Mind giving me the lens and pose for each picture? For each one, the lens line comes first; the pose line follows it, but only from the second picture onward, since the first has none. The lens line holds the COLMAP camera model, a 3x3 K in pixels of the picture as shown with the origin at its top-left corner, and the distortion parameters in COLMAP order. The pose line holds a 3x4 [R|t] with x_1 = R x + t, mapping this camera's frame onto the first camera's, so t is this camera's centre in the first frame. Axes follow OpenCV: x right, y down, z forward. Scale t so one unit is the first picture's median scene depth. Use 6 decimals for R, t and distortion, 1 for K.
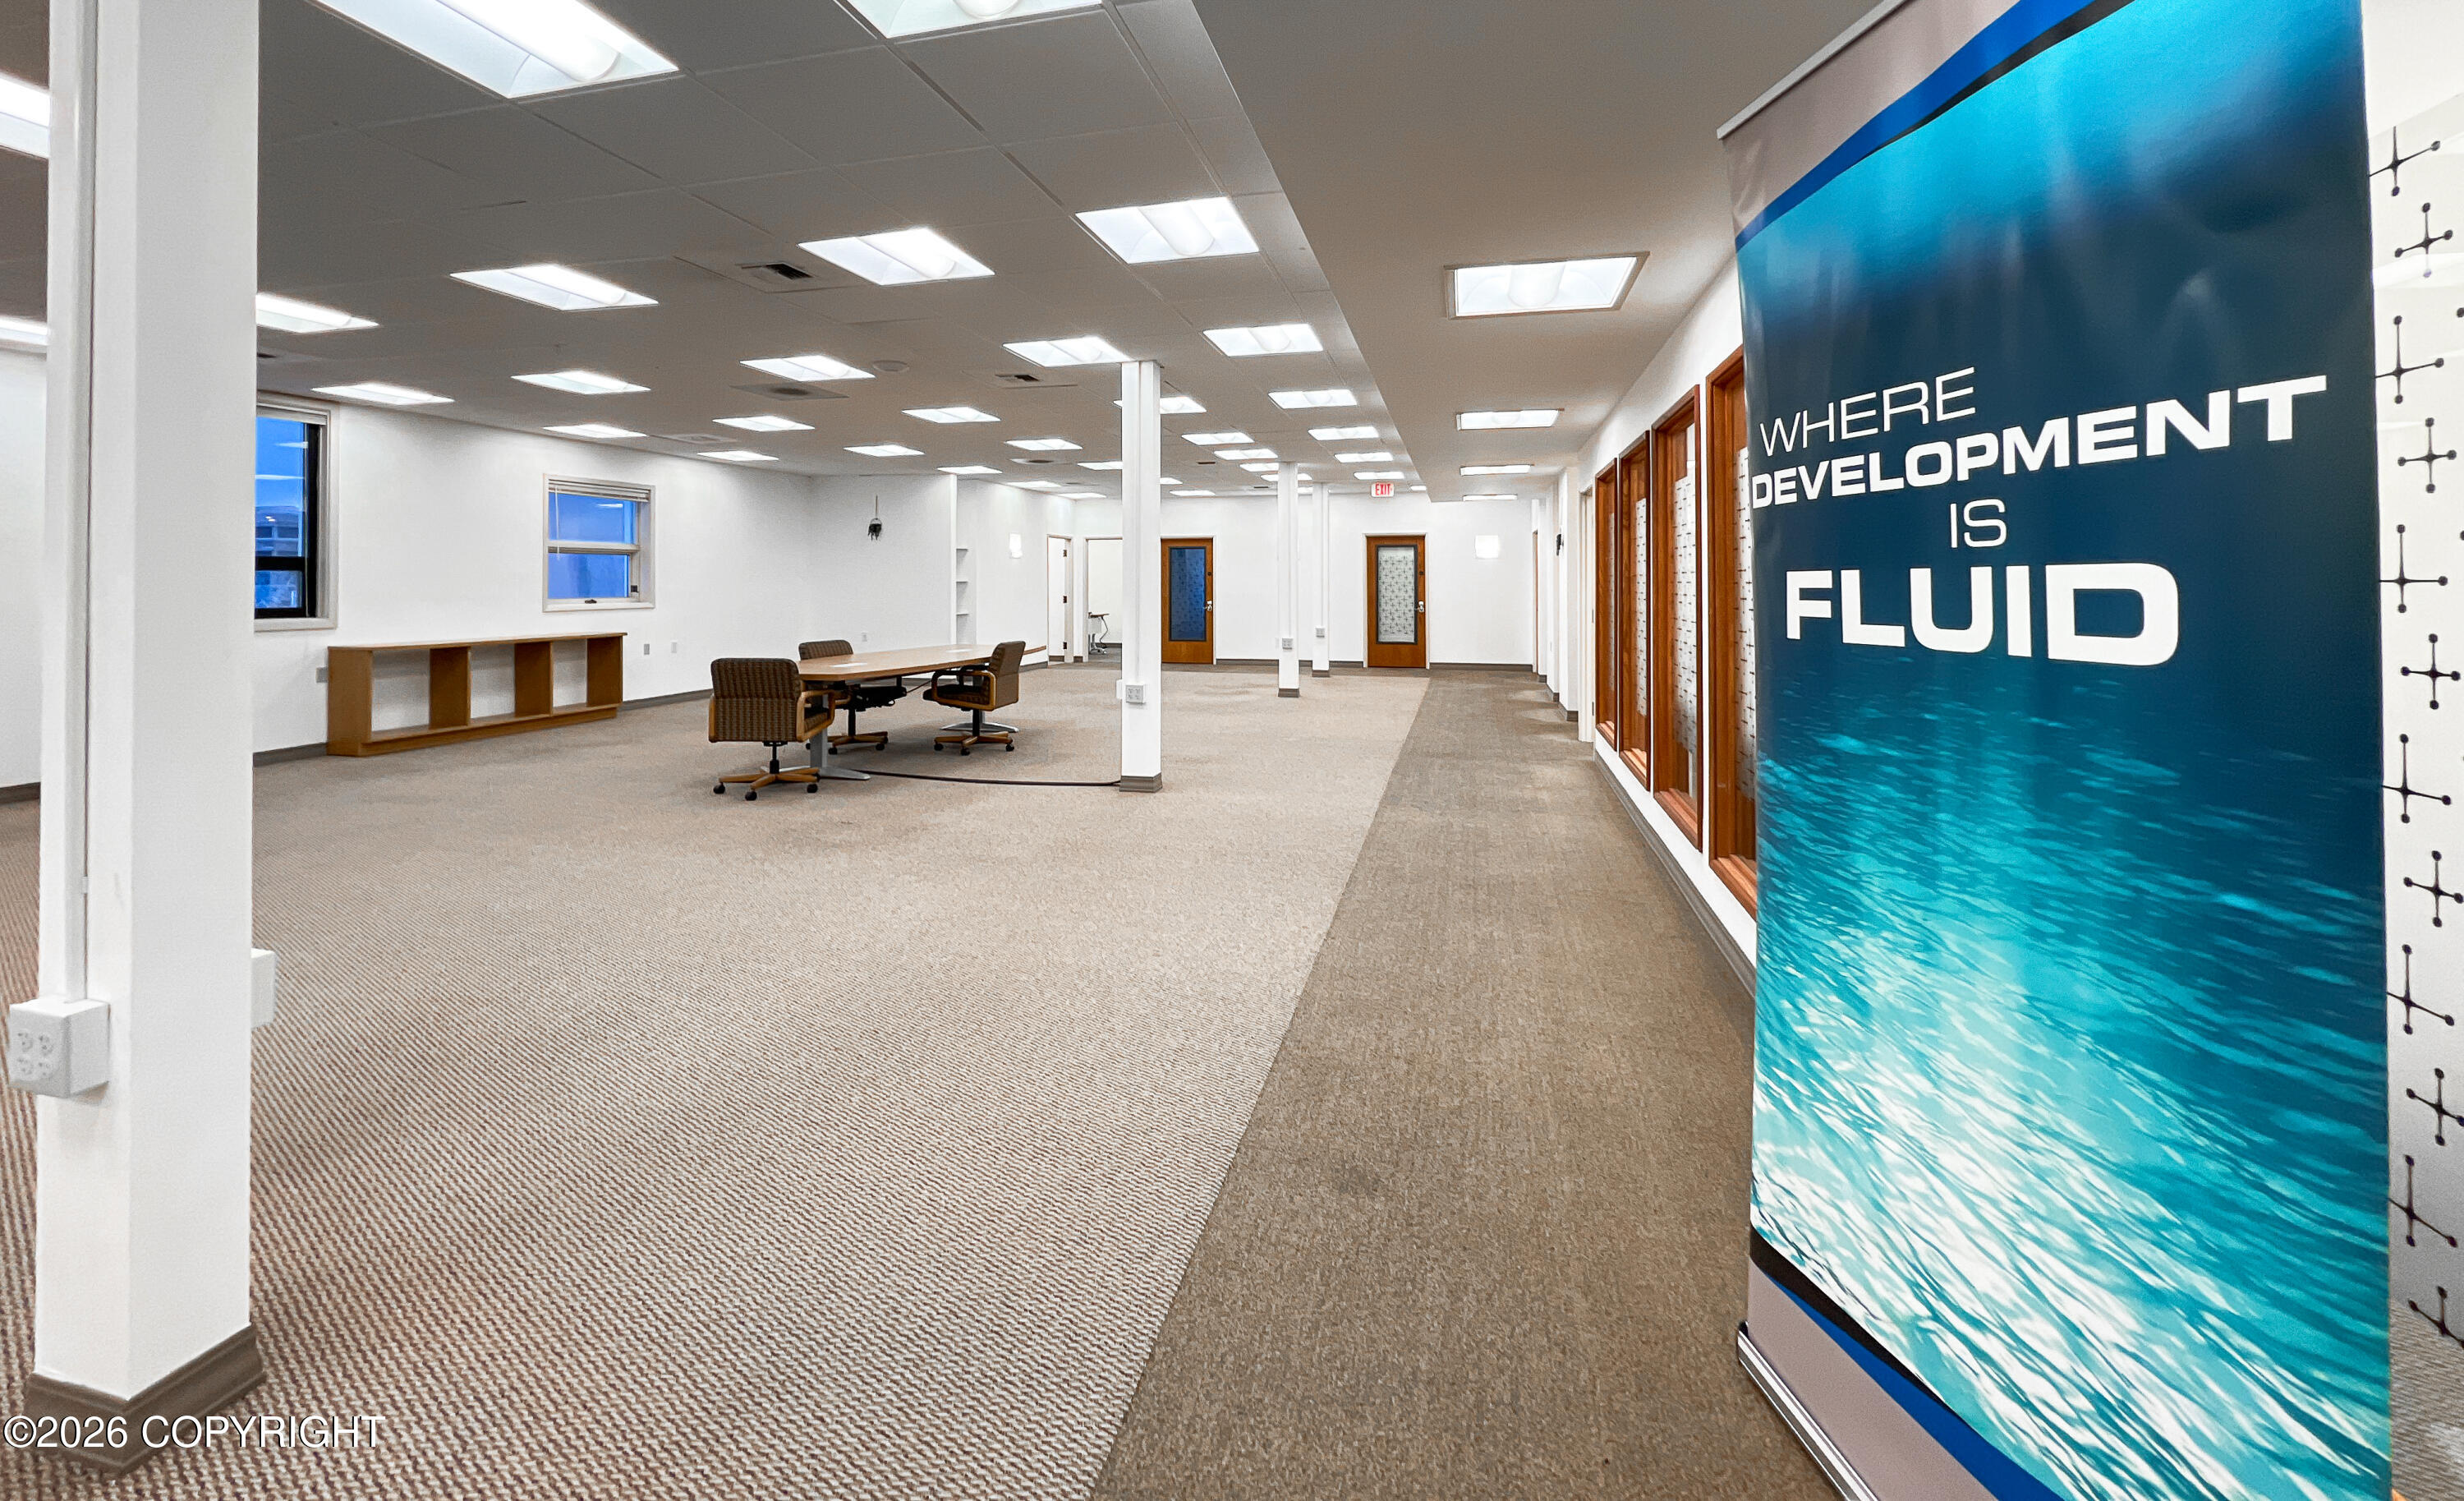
lens RADIAL K [[986.1, 0, 1228.0], [0, 986.1, 573.8], [0, 0, 1]] dist [-0.005201, 0.001943]
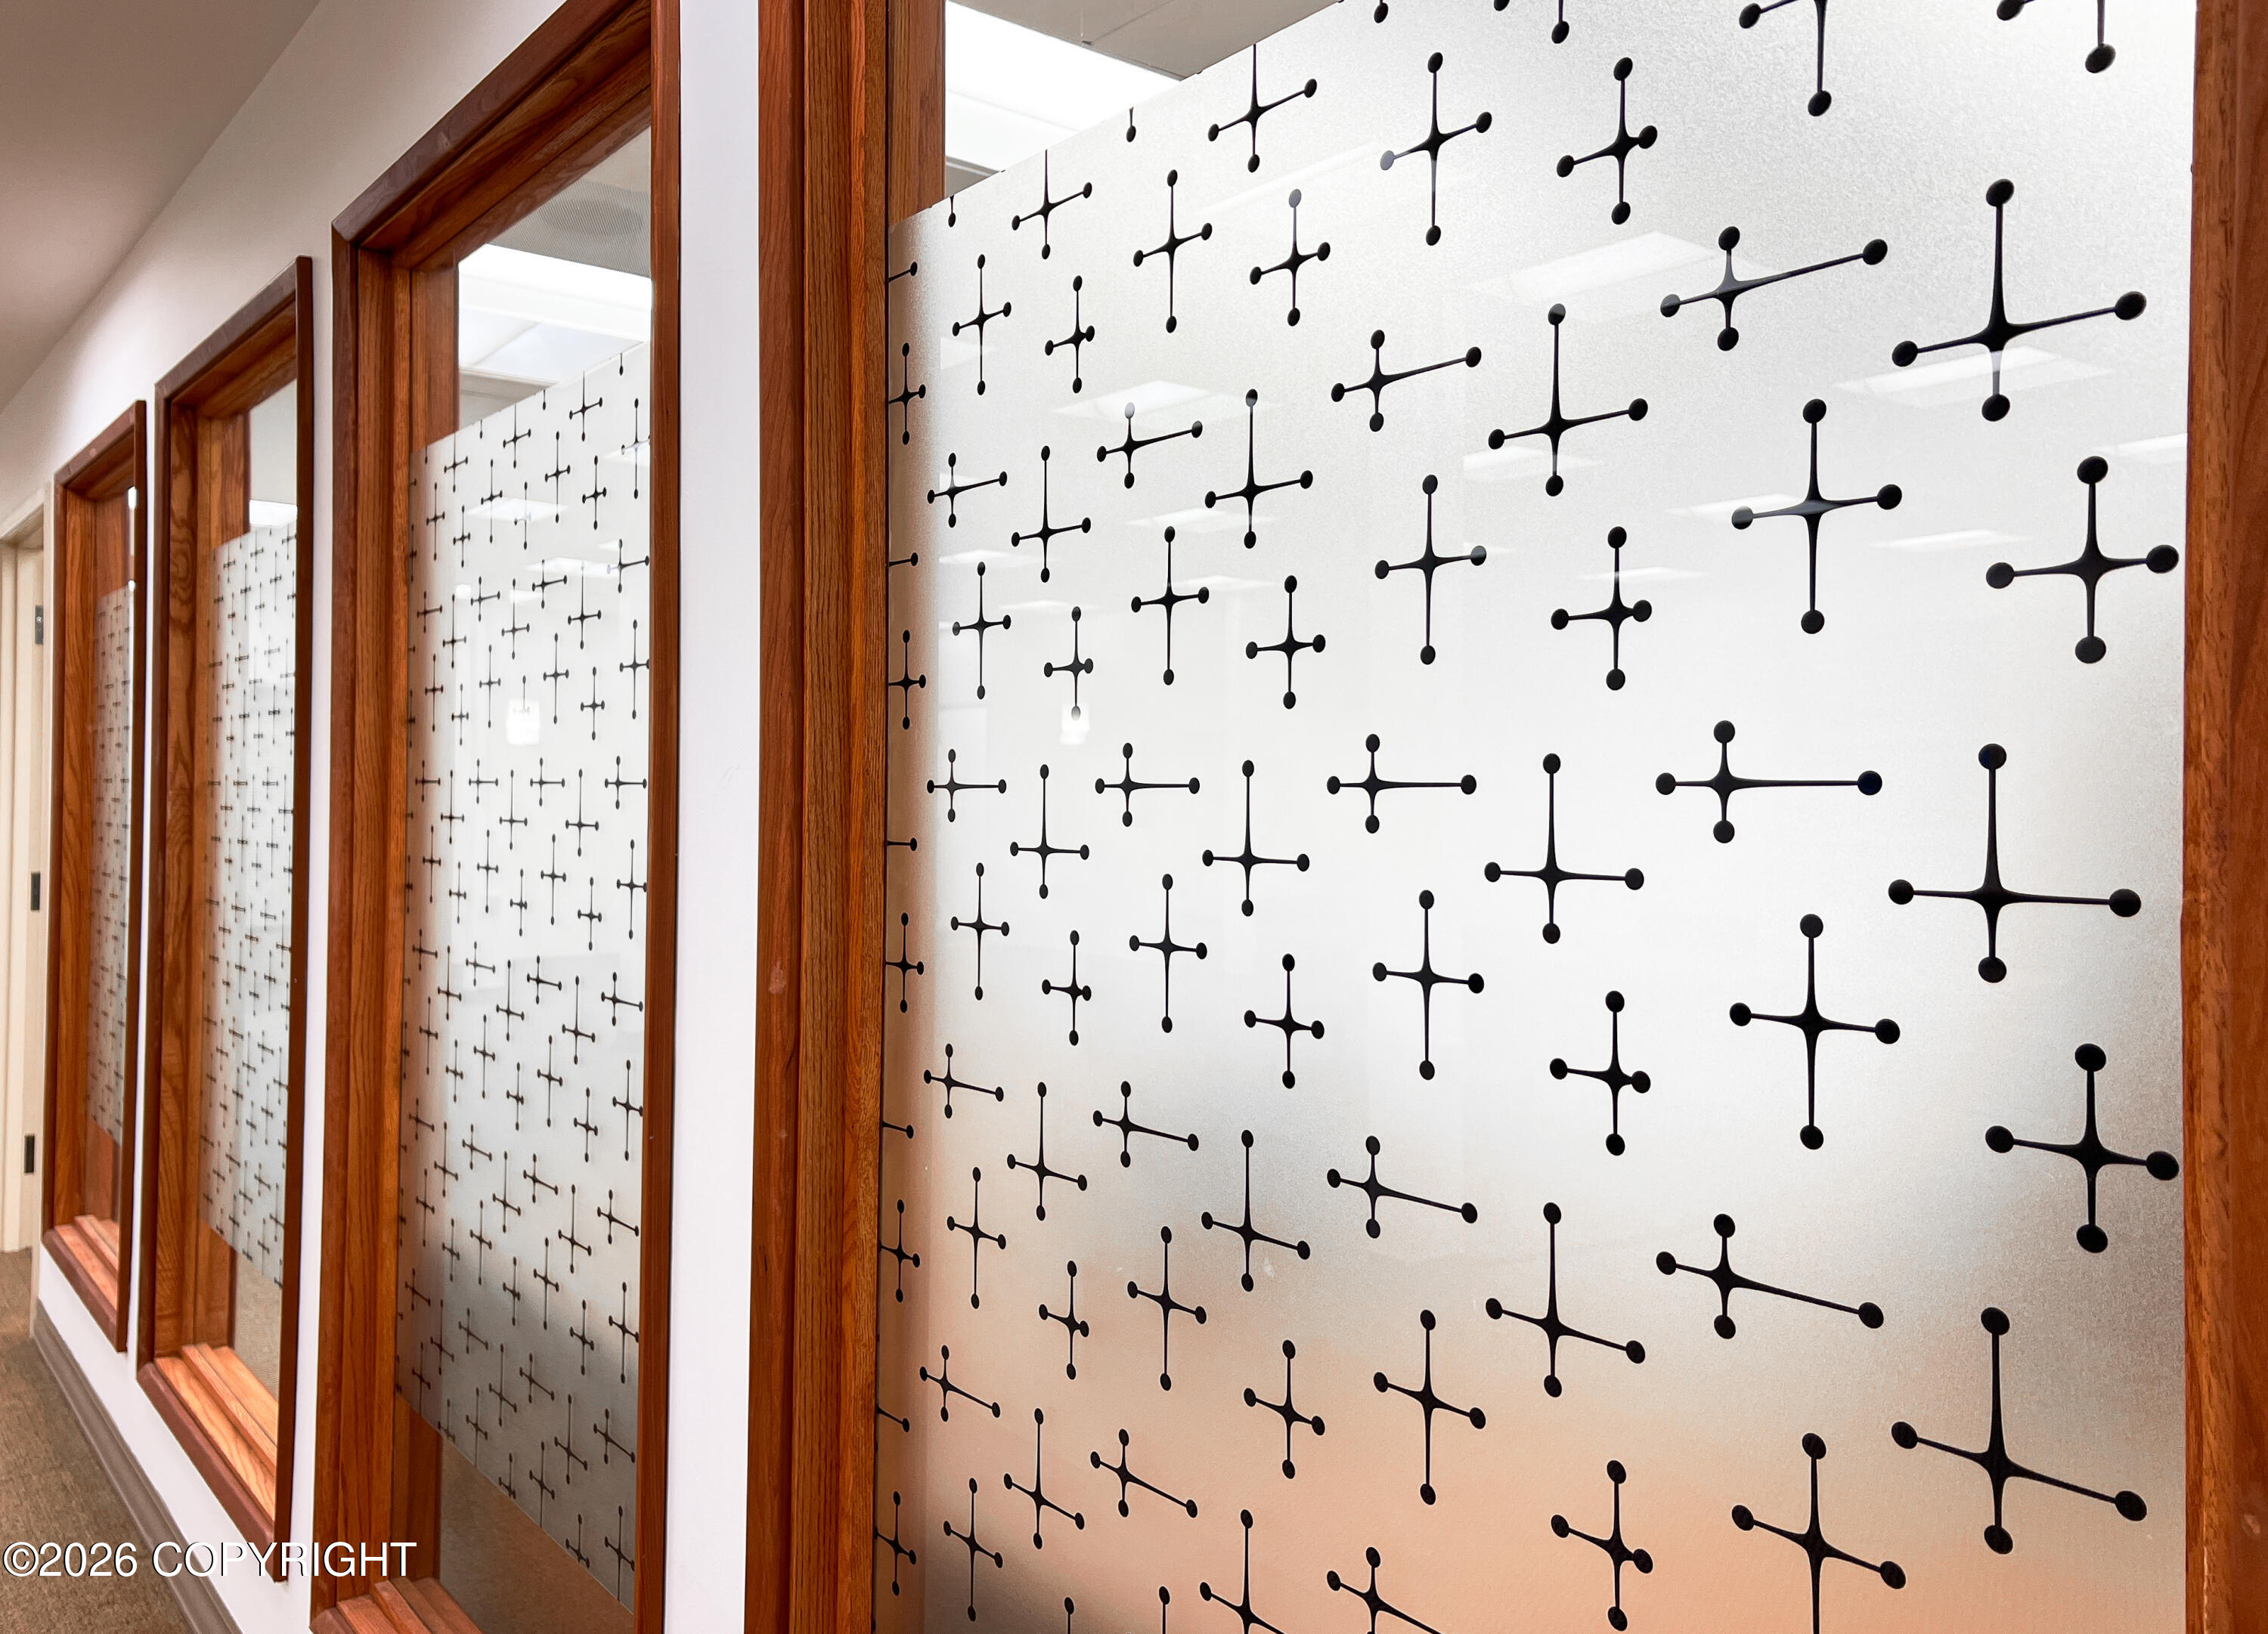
lens RADIAL K [[1787.8, 0, 1026.2], [0, 1787.8, 834.4], [0, 0, 1]] dist [0.074972, -0.002905]
pose [[0.644695, 0.002998, 0.764434, 0.148934], [-0.027575, 0.999433, 0.019336, -0.000840], [-0.763942, -0.033545, 0.644412, 0.460662]]
